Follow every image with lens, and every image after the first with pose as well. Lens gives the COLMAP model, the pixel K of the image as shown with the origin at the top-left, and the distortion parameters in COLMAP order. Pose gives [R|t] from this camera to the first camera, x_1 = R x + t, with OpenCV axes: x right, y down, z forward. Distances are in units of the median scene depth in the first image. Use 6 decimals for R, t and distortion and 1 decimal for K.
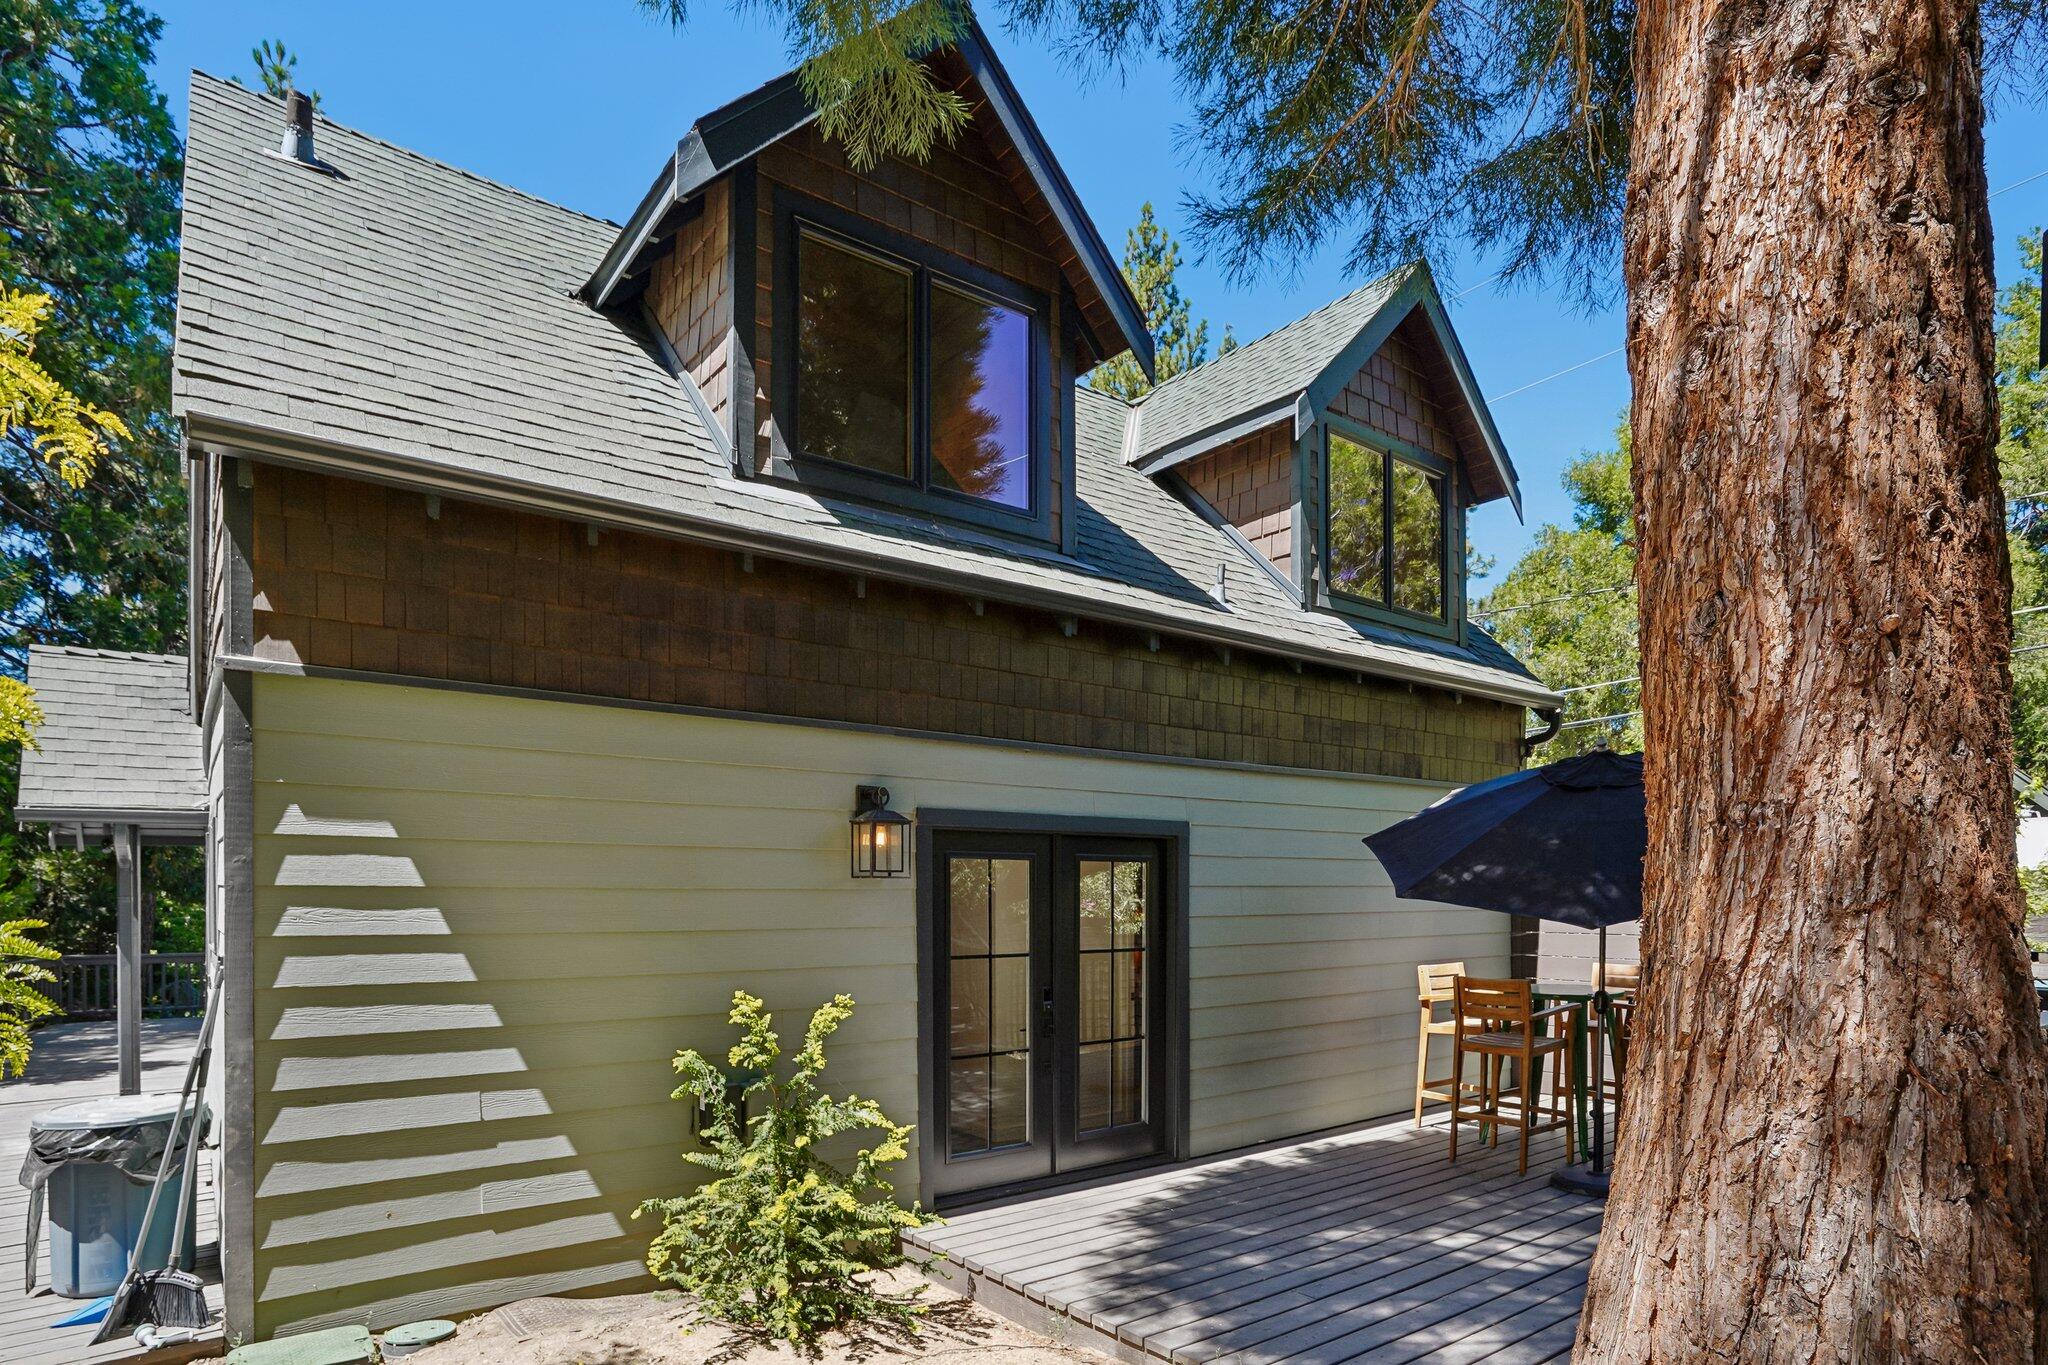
lens RADIAL K [[1051.3, 0, 1024.0], [0, 1051.3, 682.5], [0, 0, 1]] dist [-0.029107, -0.000441]
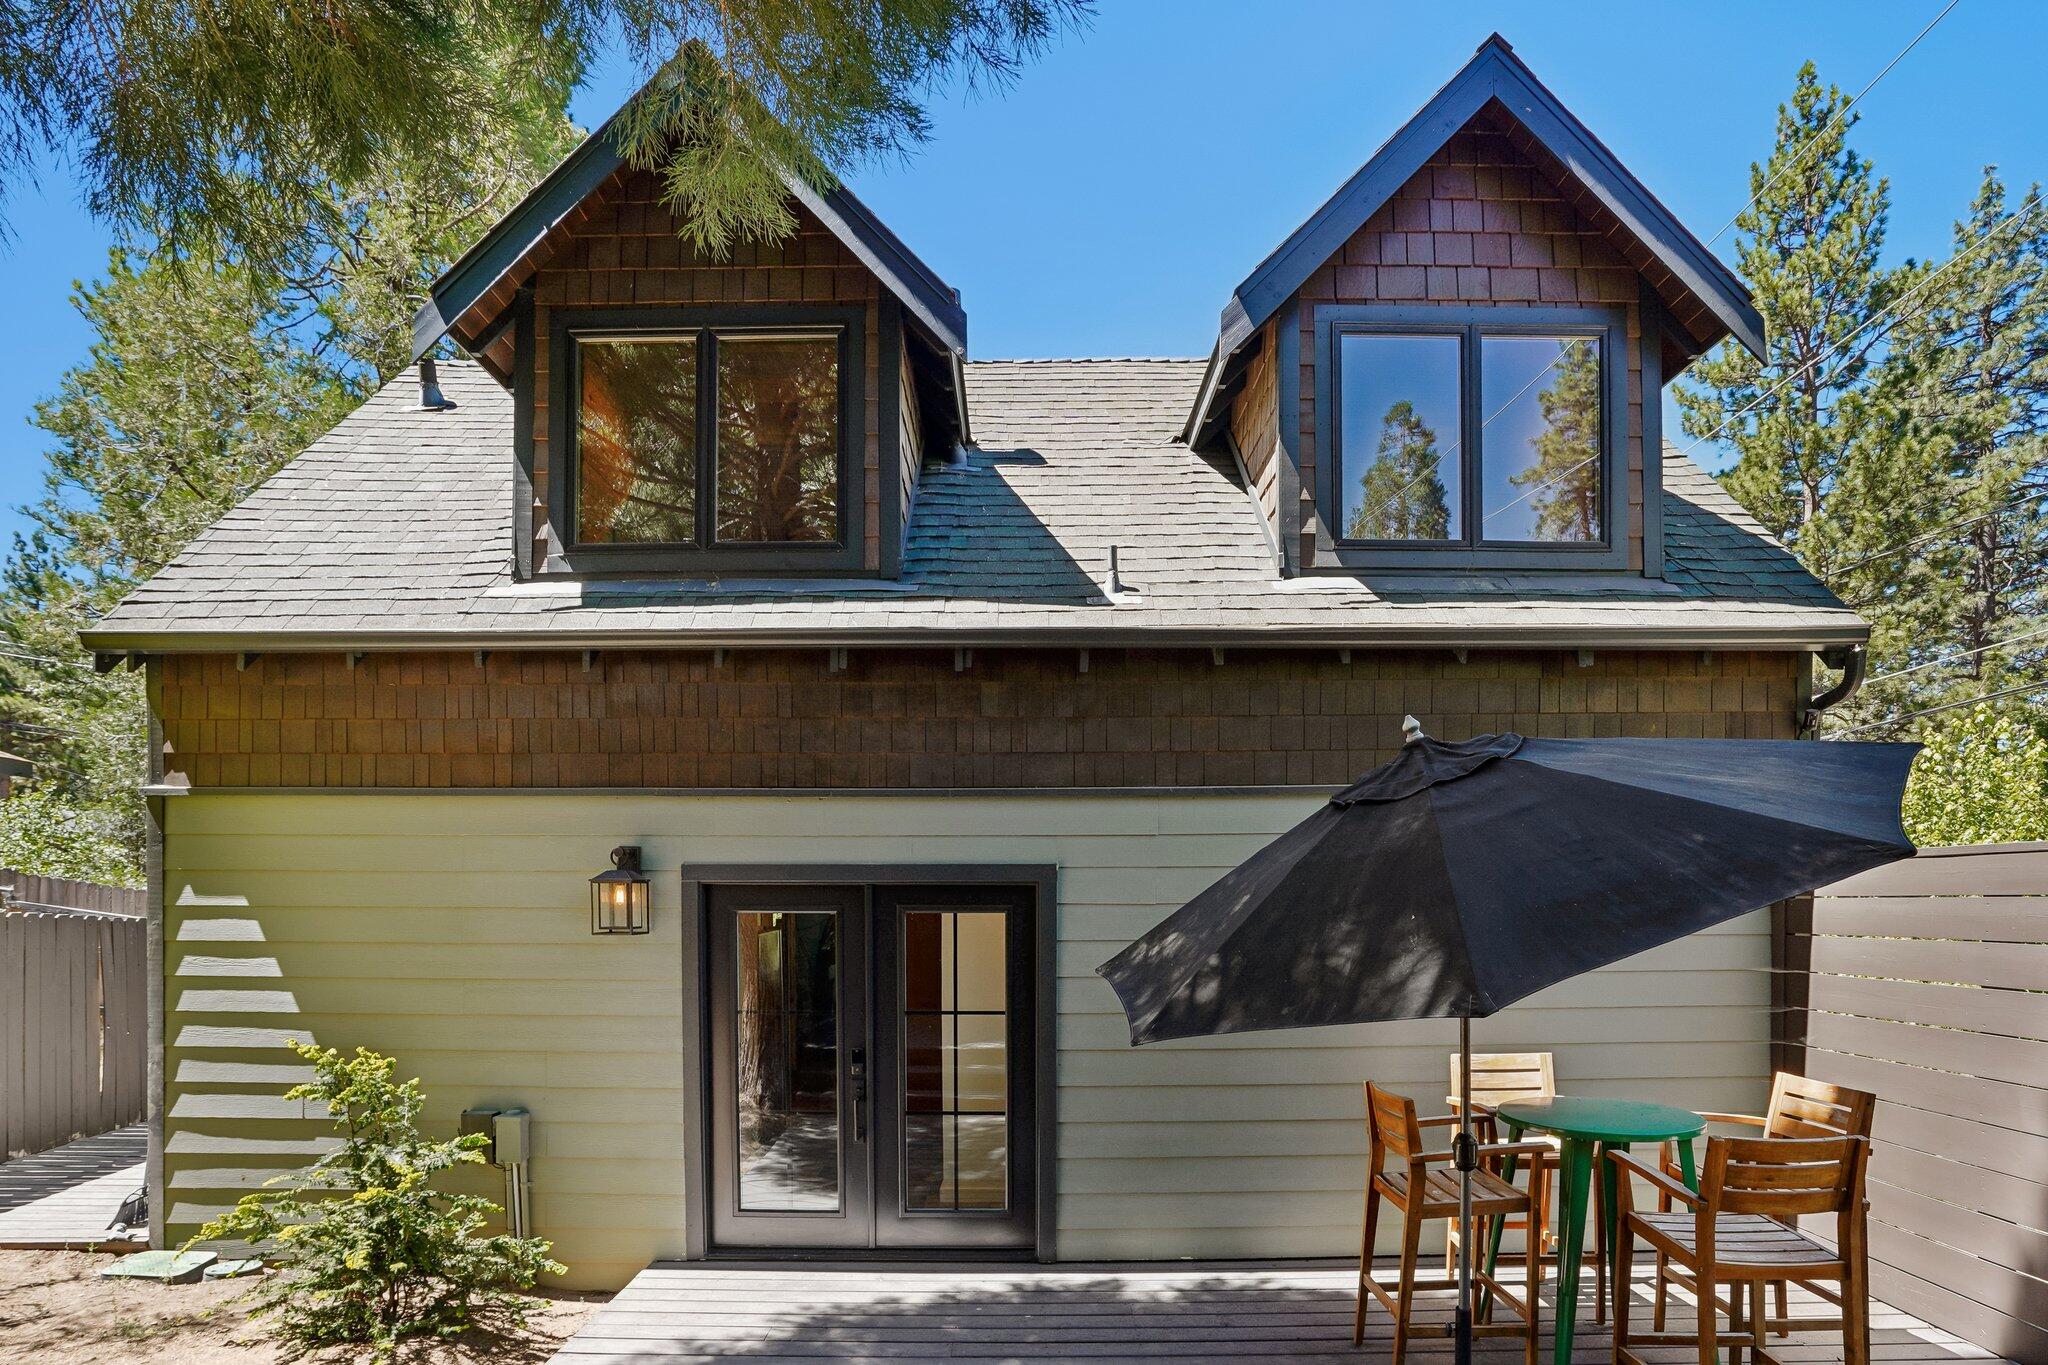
lens RADIAL K [[998.5, 0, 1023.4], [0, 998.5, 748.9], [0, 0, 1]] dist [-0.031039, 0.000415]
pose [[0.805353, -0.097253, -0.584764, 0.732354], [0.116505, 0.993179, -0.004722, 0.050186], [0.581234, -0.064325, 0.811190, 0.410465]]
